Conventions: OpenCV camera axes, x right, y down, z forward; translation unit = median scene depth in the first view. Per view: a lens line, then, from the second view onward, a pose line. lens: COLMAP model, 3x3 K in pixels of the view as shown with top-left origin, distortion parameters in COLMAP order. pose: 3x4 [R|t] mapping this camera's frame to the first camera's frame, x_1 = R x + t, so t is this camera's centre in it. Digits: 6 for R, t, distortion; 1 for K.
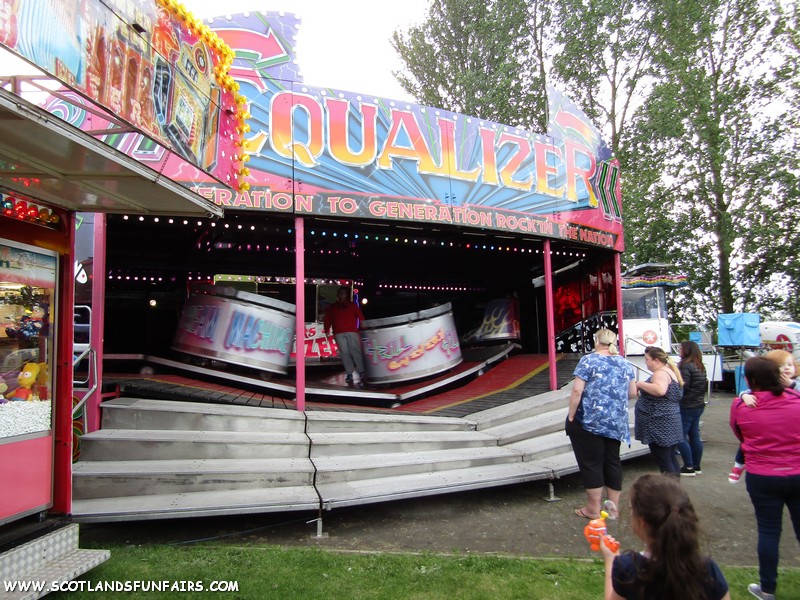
lens RADIAL K [[569.7, 0, 400.3], [0, 569.7, 302.4], [0, 0, 1]] dist [0.000904, 0.000103]
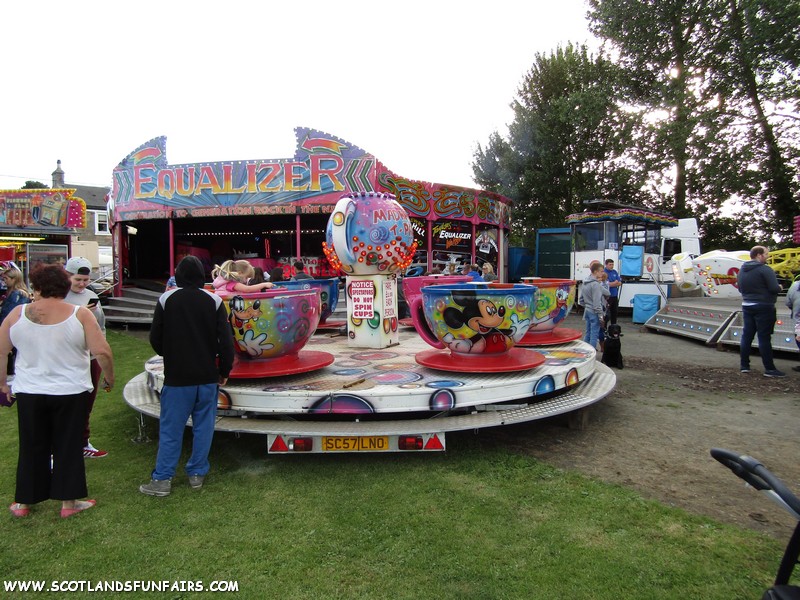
lens RADIAL K [[569.7, 0, 400.1], [0, 569.7, 300.0], [0, 0, 1]] dist [0.000904, 0.000103]
pose [[0.761212, 0.048935, -0.646654, 2.140161], [0.044501, 0.990857, 0.127367, -0.069715], [0.646974, -0.125730, 0.752075, -0.268680]]
